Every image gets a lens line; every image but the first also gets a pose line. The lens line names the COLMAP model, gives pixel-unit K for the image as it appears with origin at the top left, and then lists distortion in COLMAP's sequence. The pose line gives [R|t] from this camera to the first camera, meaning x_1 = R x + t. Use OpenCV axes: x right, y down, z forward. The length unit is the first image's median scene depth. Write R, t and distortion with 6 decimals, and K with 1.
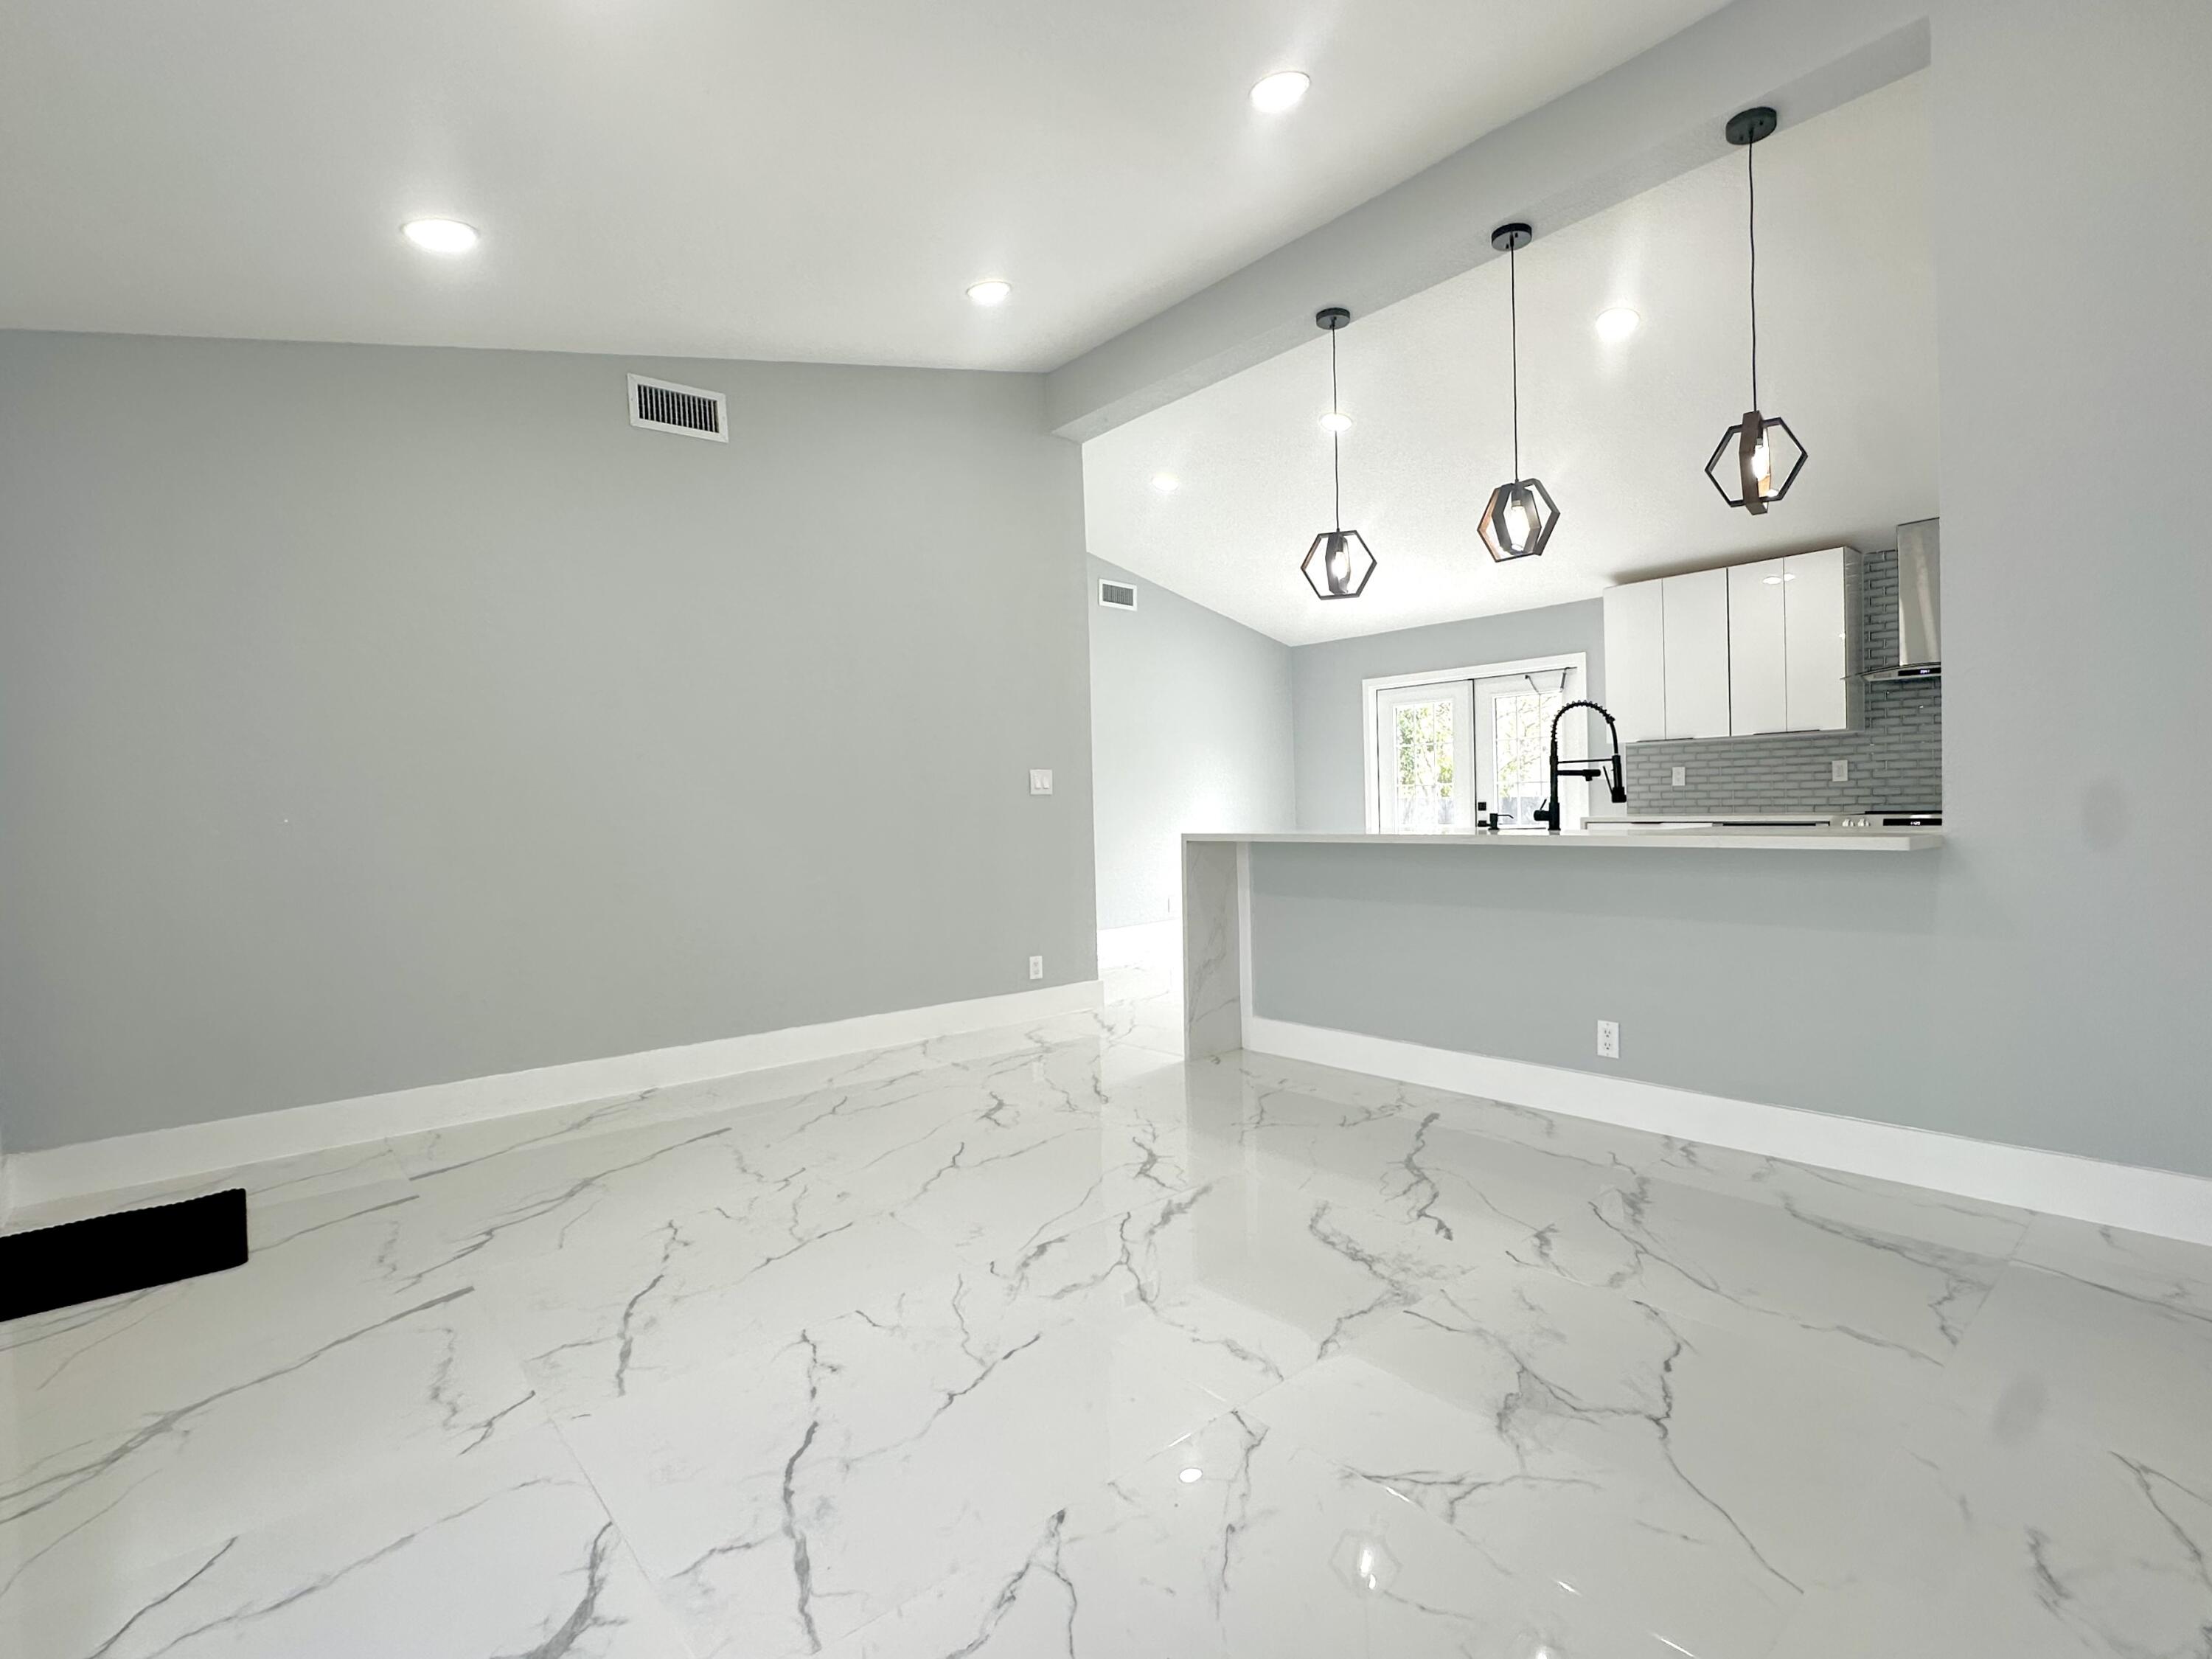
lens RADIAL K [[888.3, 0, 1112.8], [0, 888.3, 835.3], [0, 0, 1]] dist [-0.001631, 0.000127]
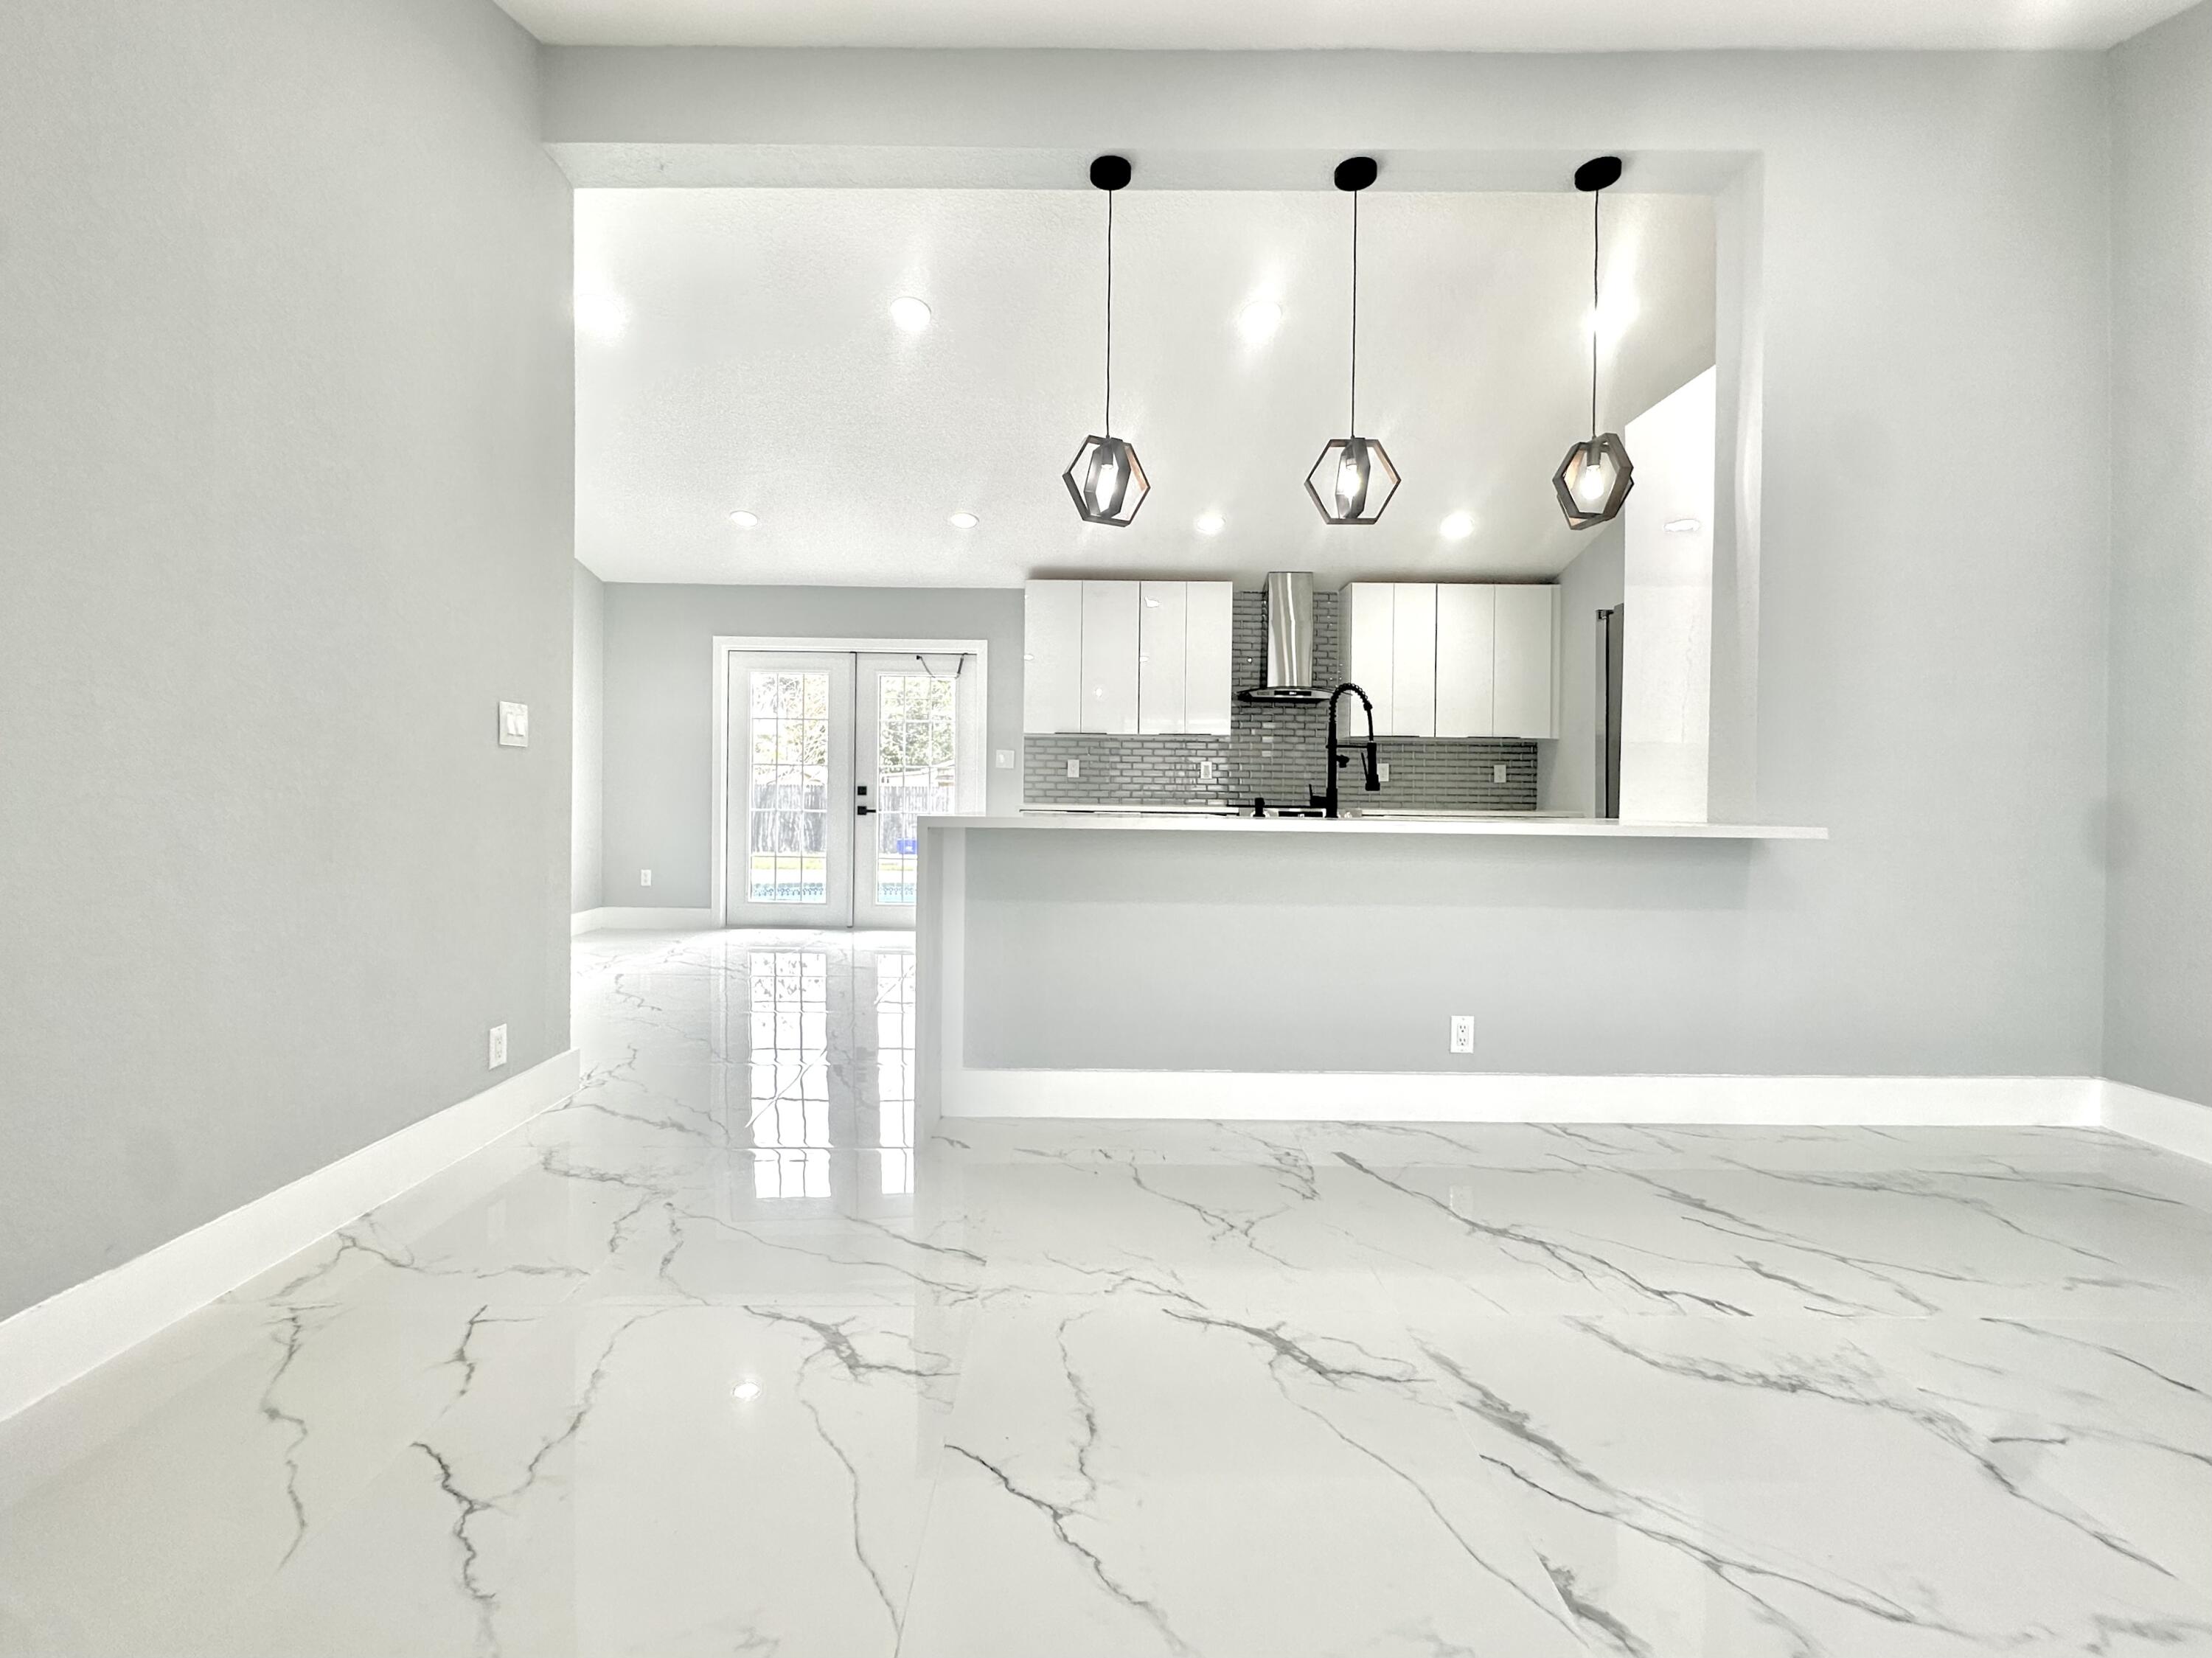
lens RADIAL K [[949.1, 0, 1109.7], [0, 949.1, 800.3], [0, 0, 1]] dist [-0.000774, -0.000169]
pose [[0.708115, 0.025511, 0.705636, -0.384011], [-0.010030, 0.999610, -0.026074, 0.003894], [-0.706026, 0.011386, 0.708095, 0.451570]]
